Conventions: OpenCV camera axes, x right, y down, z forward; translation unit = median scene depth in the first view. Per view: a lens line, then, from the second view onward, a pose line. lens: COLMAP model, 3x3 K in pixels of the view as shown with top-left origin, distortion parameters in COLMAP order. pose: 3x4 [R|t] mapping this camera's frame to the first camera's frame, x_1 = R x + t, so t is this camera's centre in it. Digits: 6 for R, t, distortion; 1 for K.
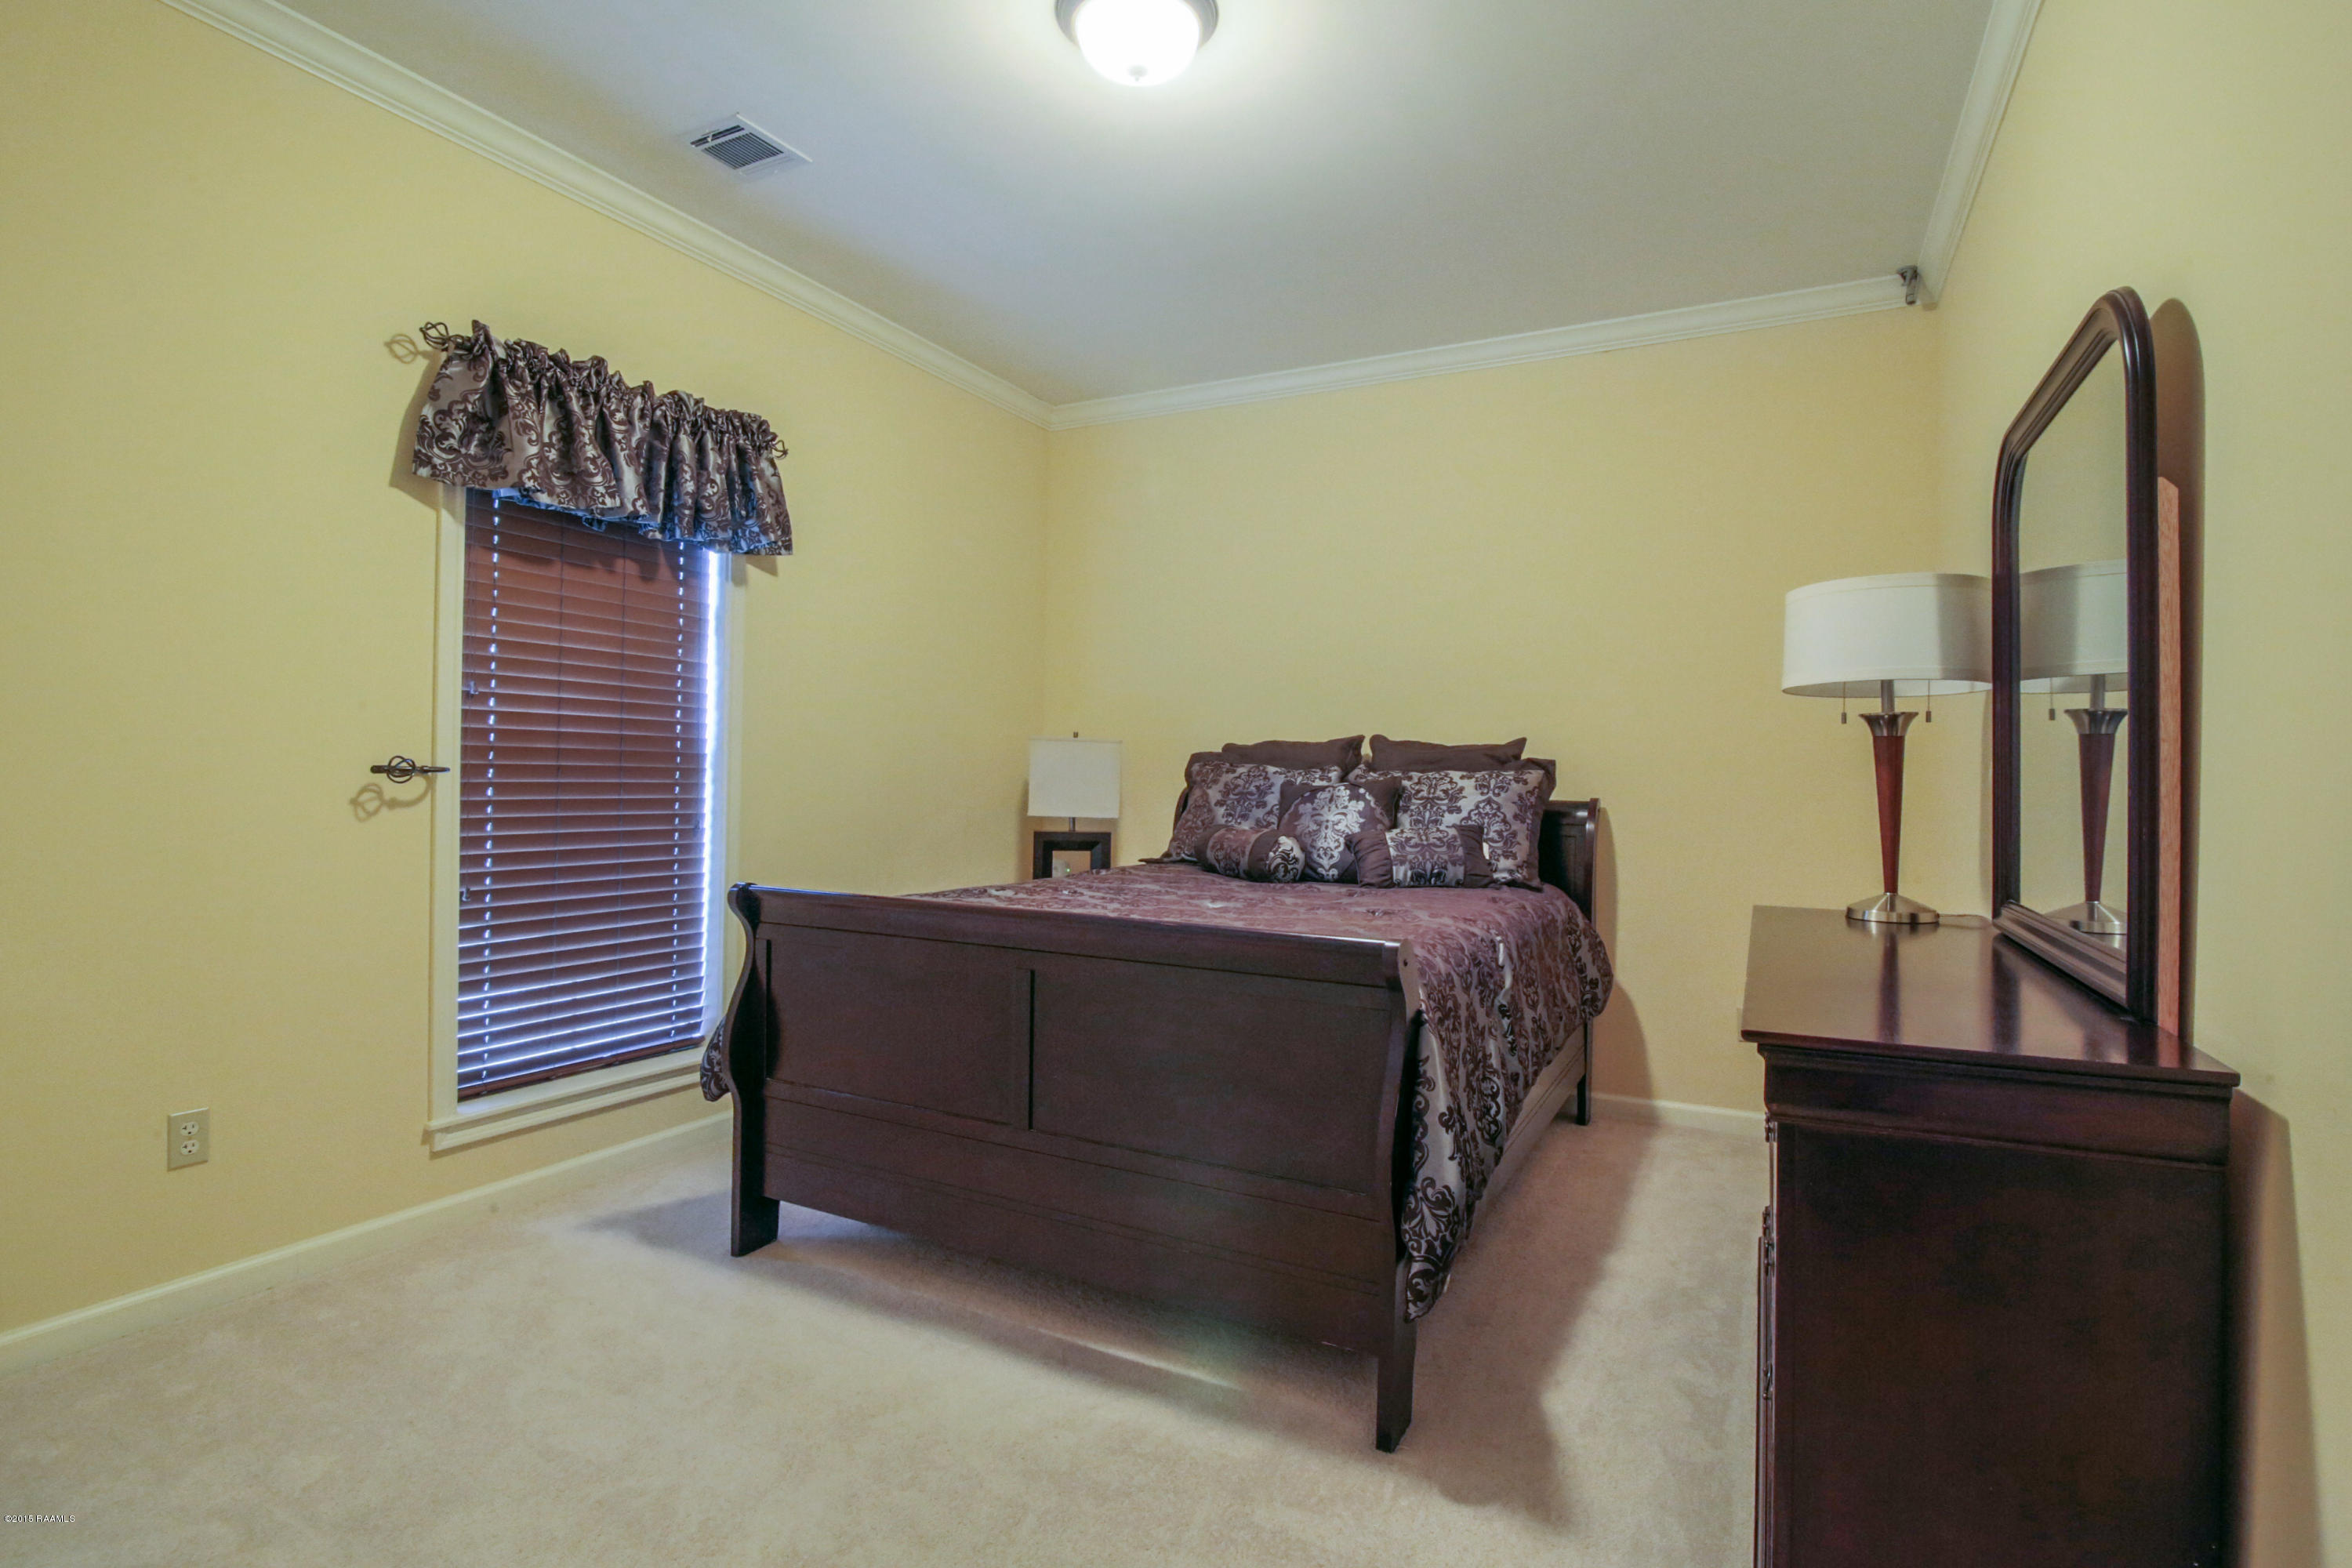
lens RADIAL K [[1142.4, 0, 1164.3], [0, 1142.4, 781.7], [0, 0, 1]] dist [-0.018766, 0.002050]
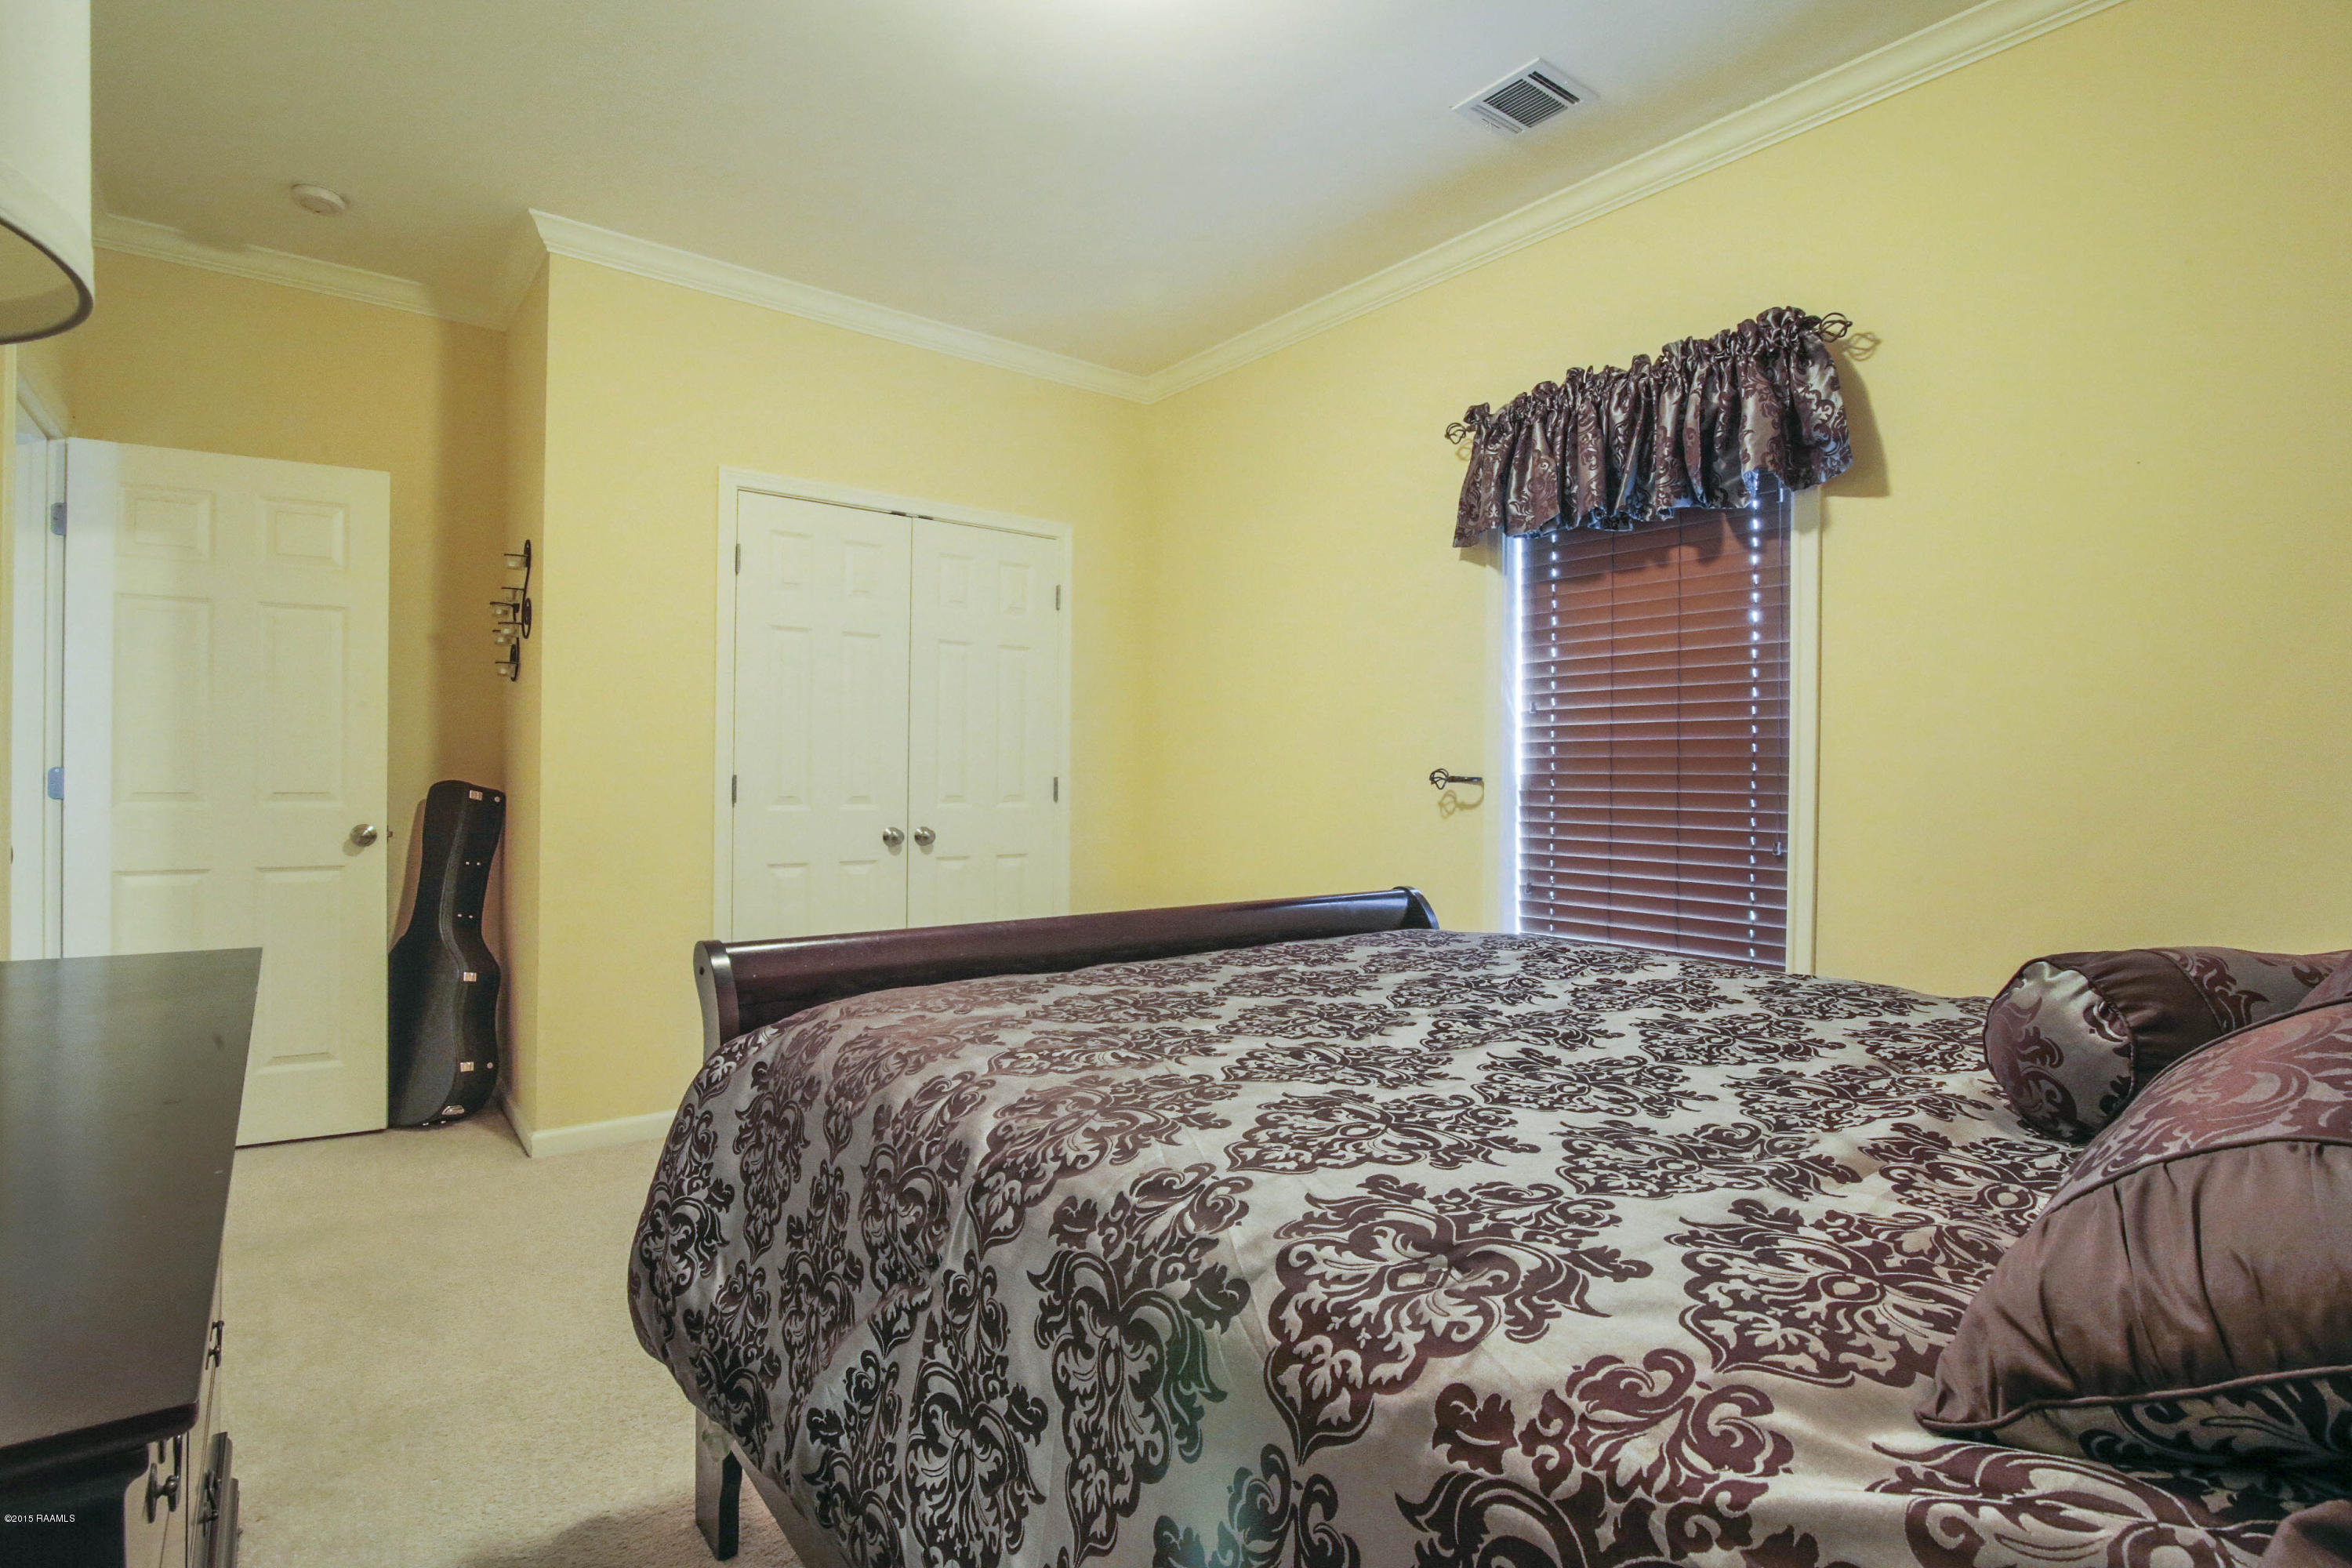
lens RADIAL K [[1142.4, 0, 1175.1], [0, 1142.4, 781.8], [0, 0, 1]] dist [-0.018766, 0.002050]
pose [[-0.416951, -0.008030, -0.908894, 0.534715], [-0.017402, 0.999848, -0.000850, -0.000948], [0.908762, 0.015462, -0.417027, 1.057938]]
